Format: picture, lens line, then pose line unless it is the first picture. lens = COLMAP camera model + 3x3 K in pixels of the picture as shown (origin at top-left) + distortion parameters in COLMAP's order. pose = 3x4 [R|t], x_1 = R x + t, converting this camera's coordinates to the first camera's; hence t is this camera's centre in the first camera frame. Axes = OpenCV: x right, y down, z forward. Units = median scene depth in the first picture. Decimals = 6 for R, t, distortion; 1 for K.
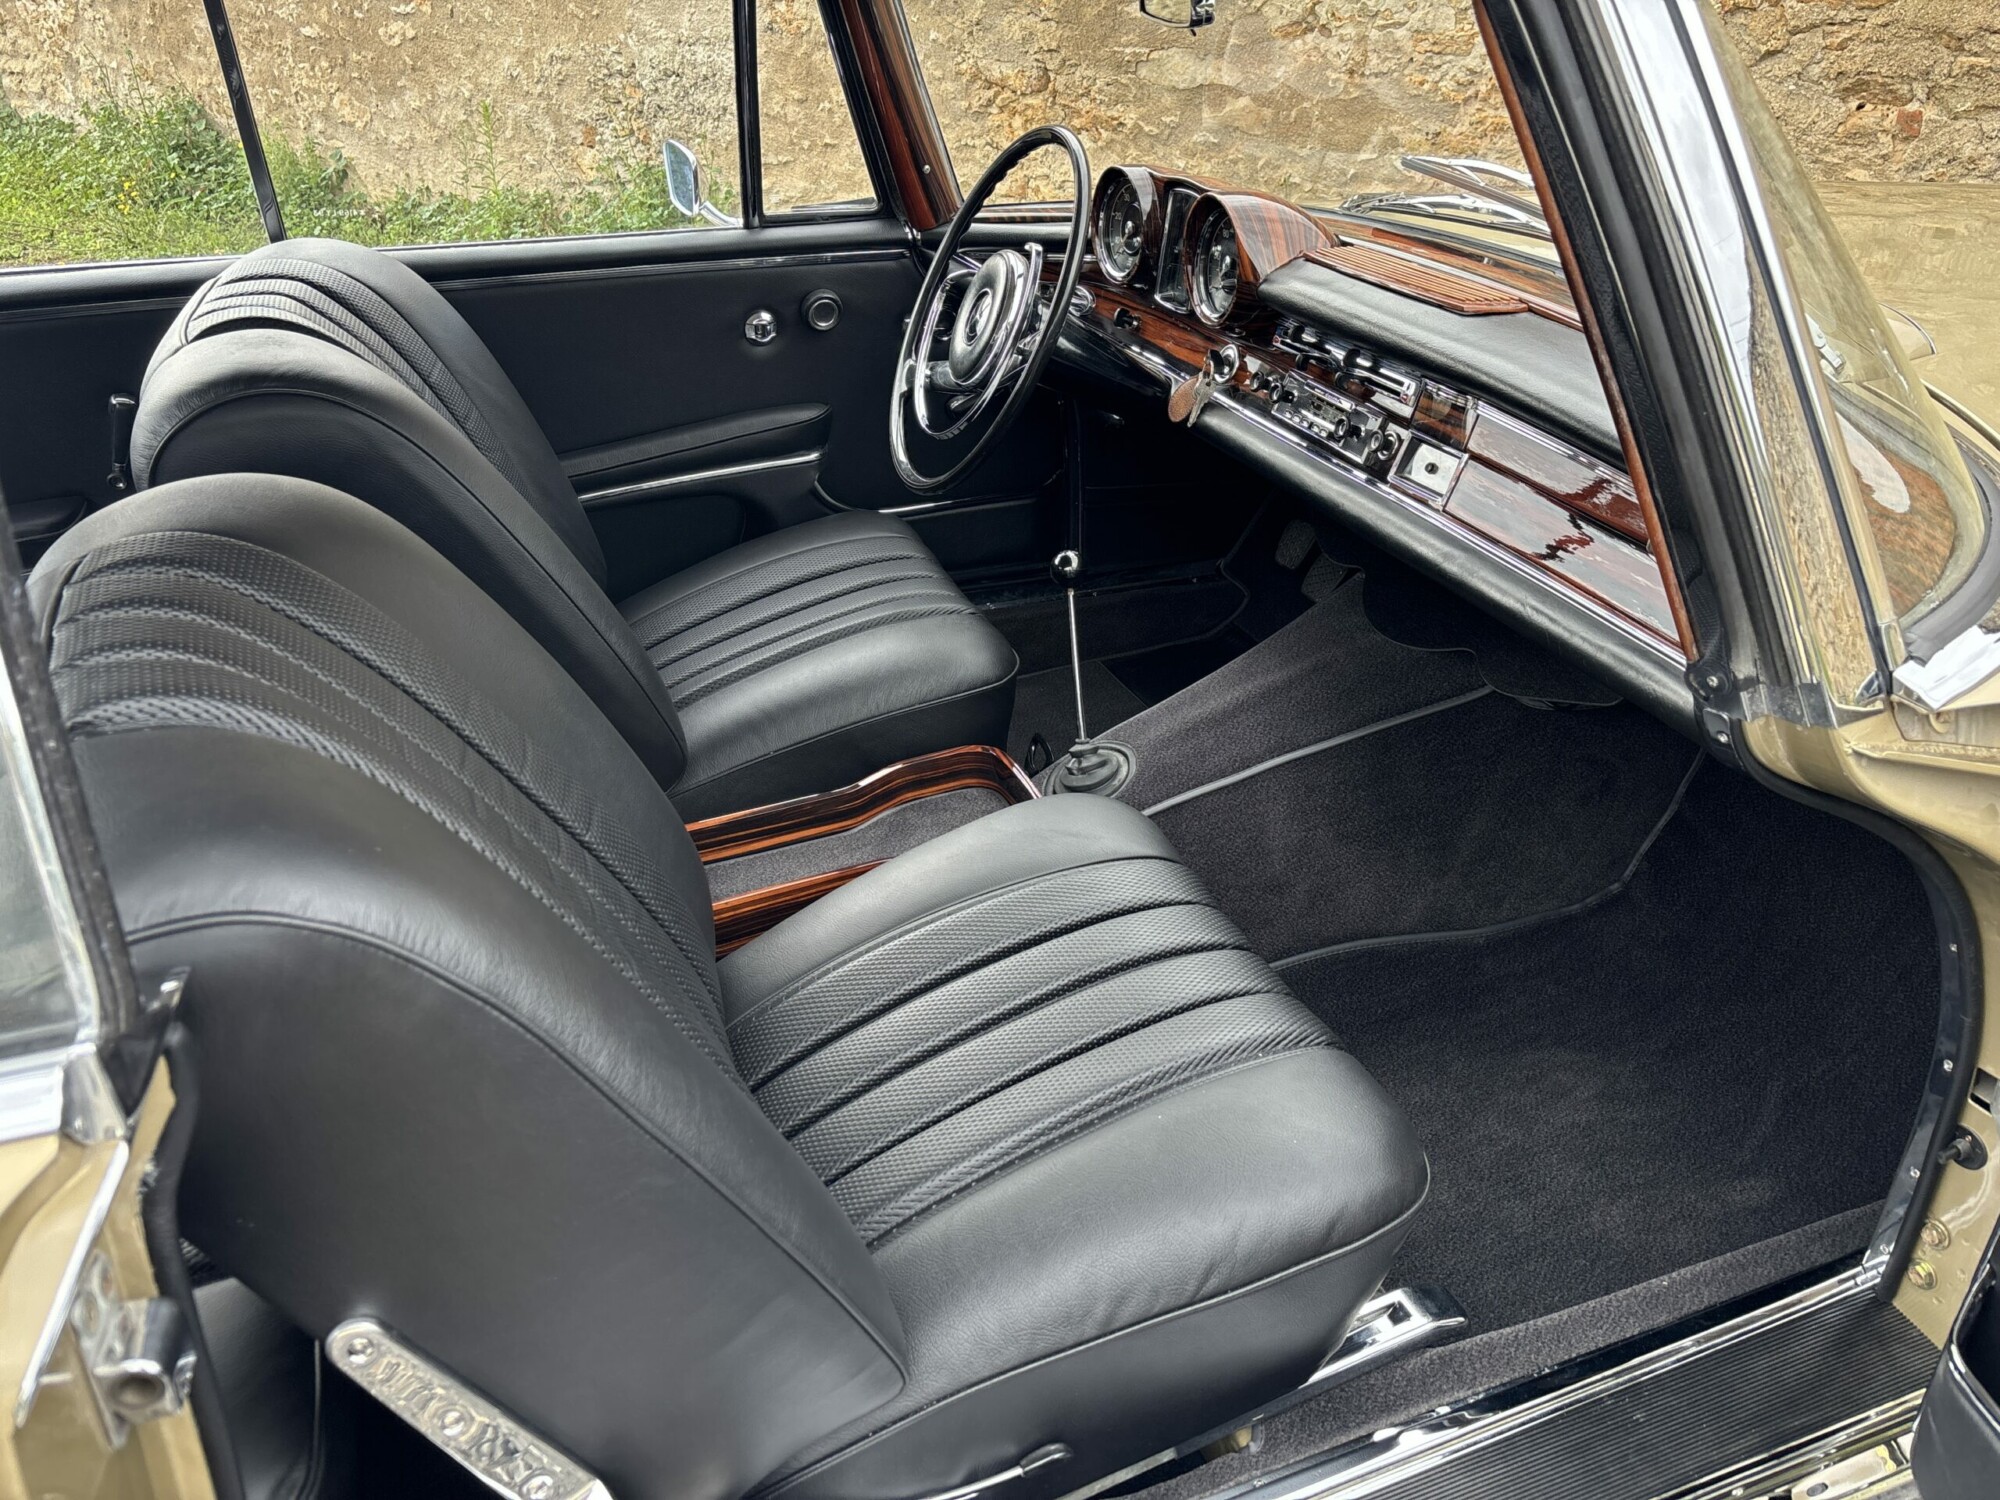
lens RADIAL K [[1512.8, 0, 1006.5], [0, 1512.8, 758.5], [0, 0, 1]] dist [0.020249, 0.003799]
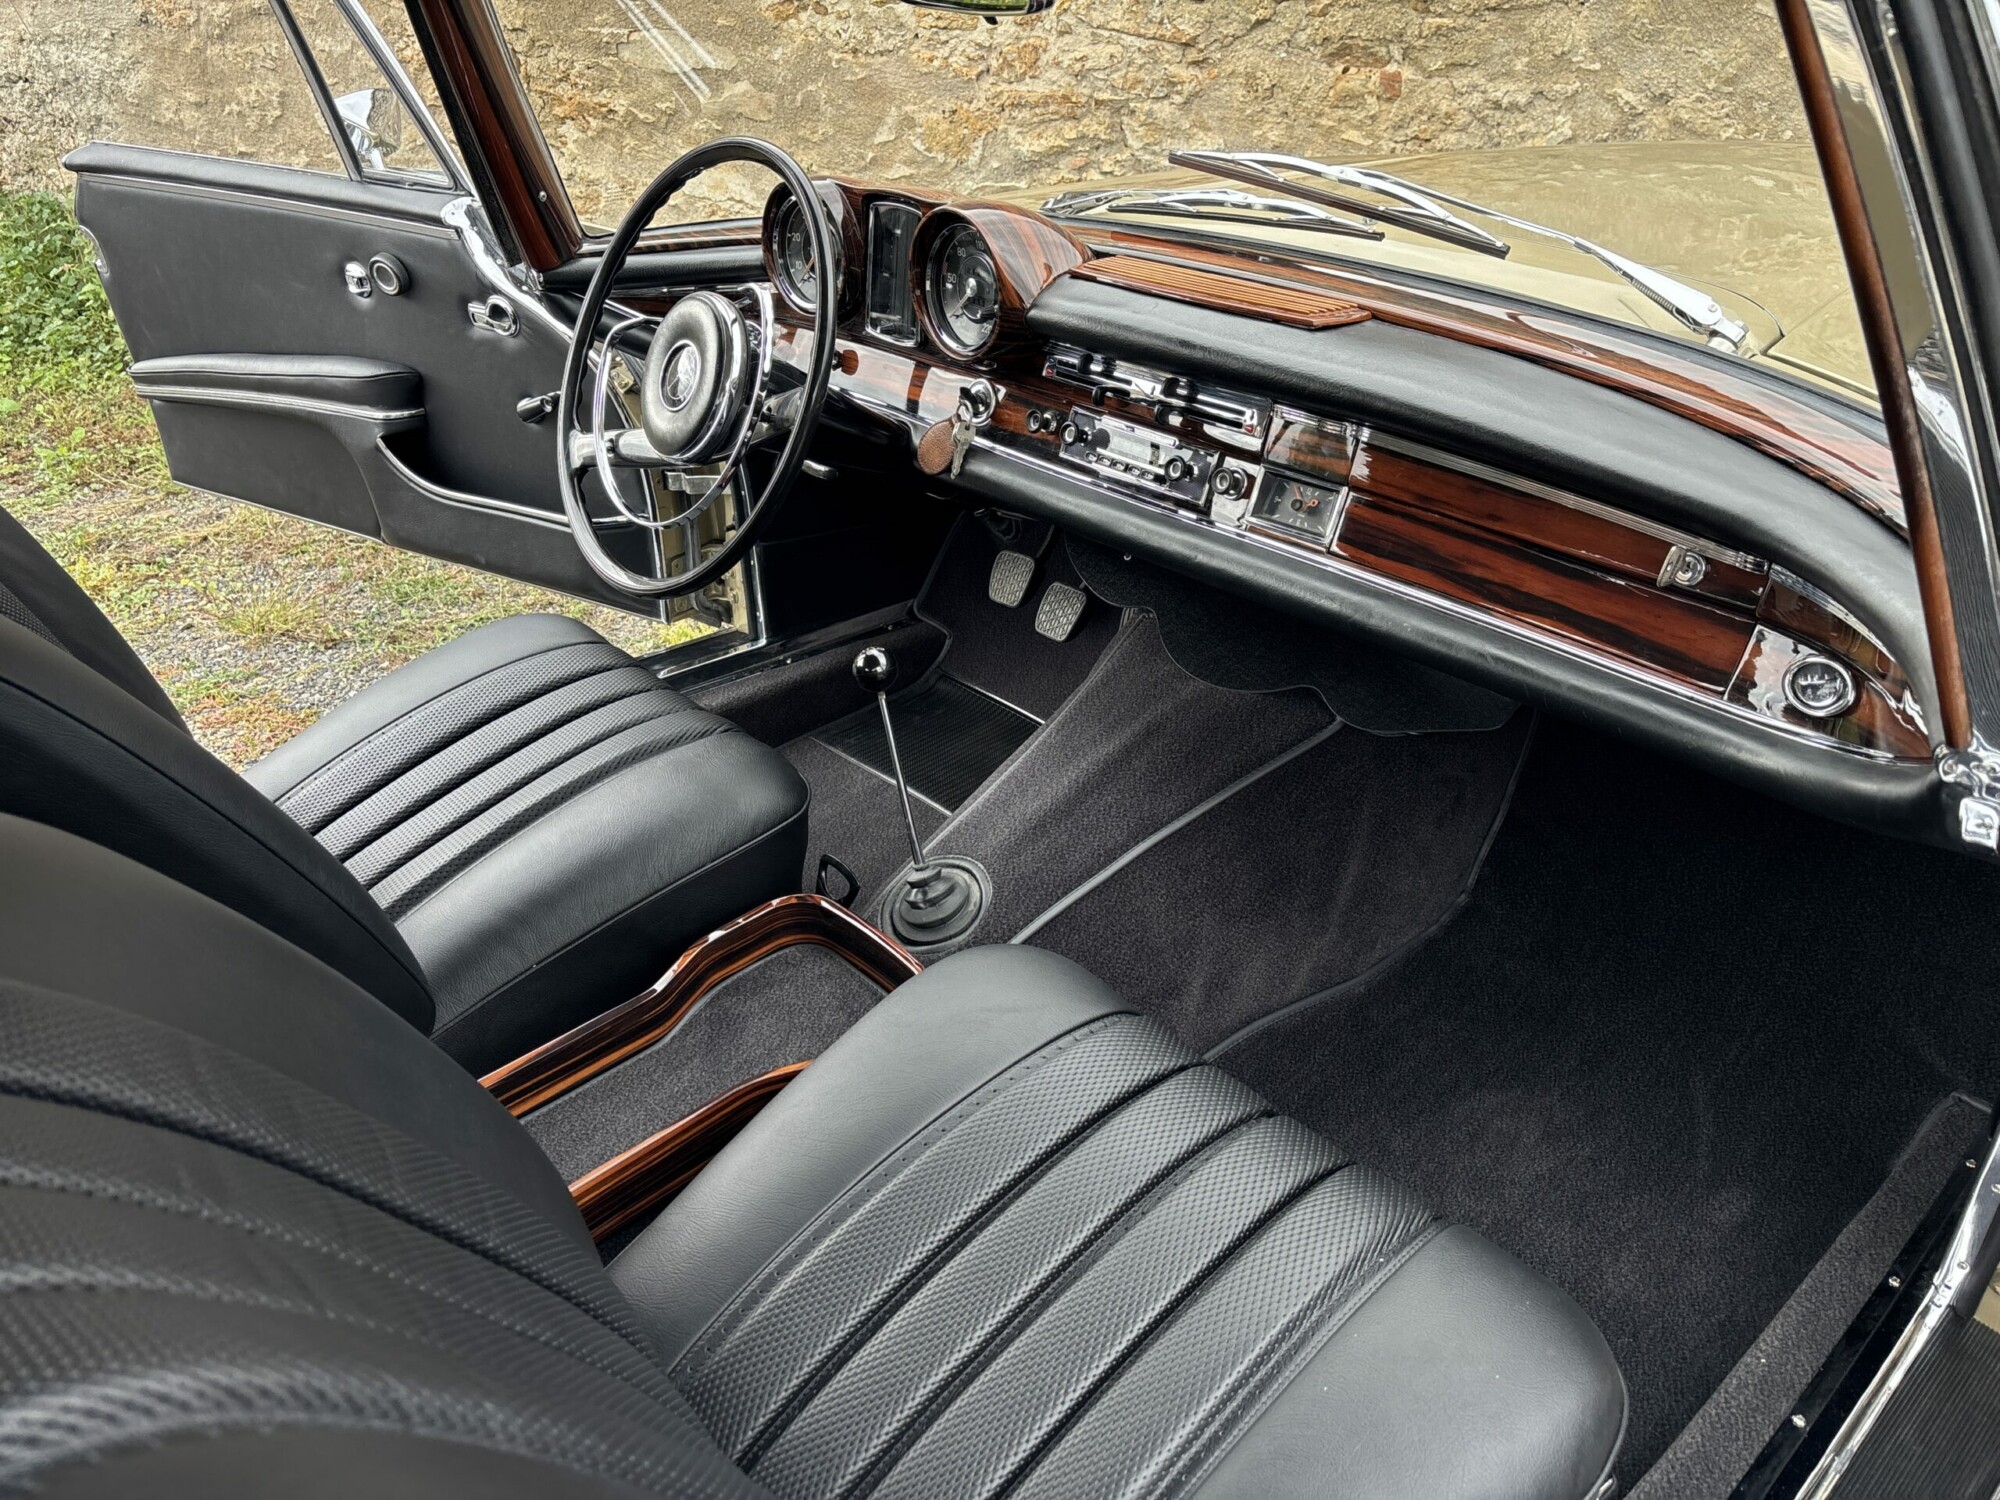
lens RADIAL K [[1512.8, 0, 1006.5], [0, 1512.8, 758.5], [0, 0, 1]] dist [0.020249, 0.003799]
pose [[0.934459, -0.181716, 0.306211, -0.139896], [0.177714, 0.983221, 0.041150, -0.089064], [-0.308551, 0.015965, 0.951074, 0.167642]]
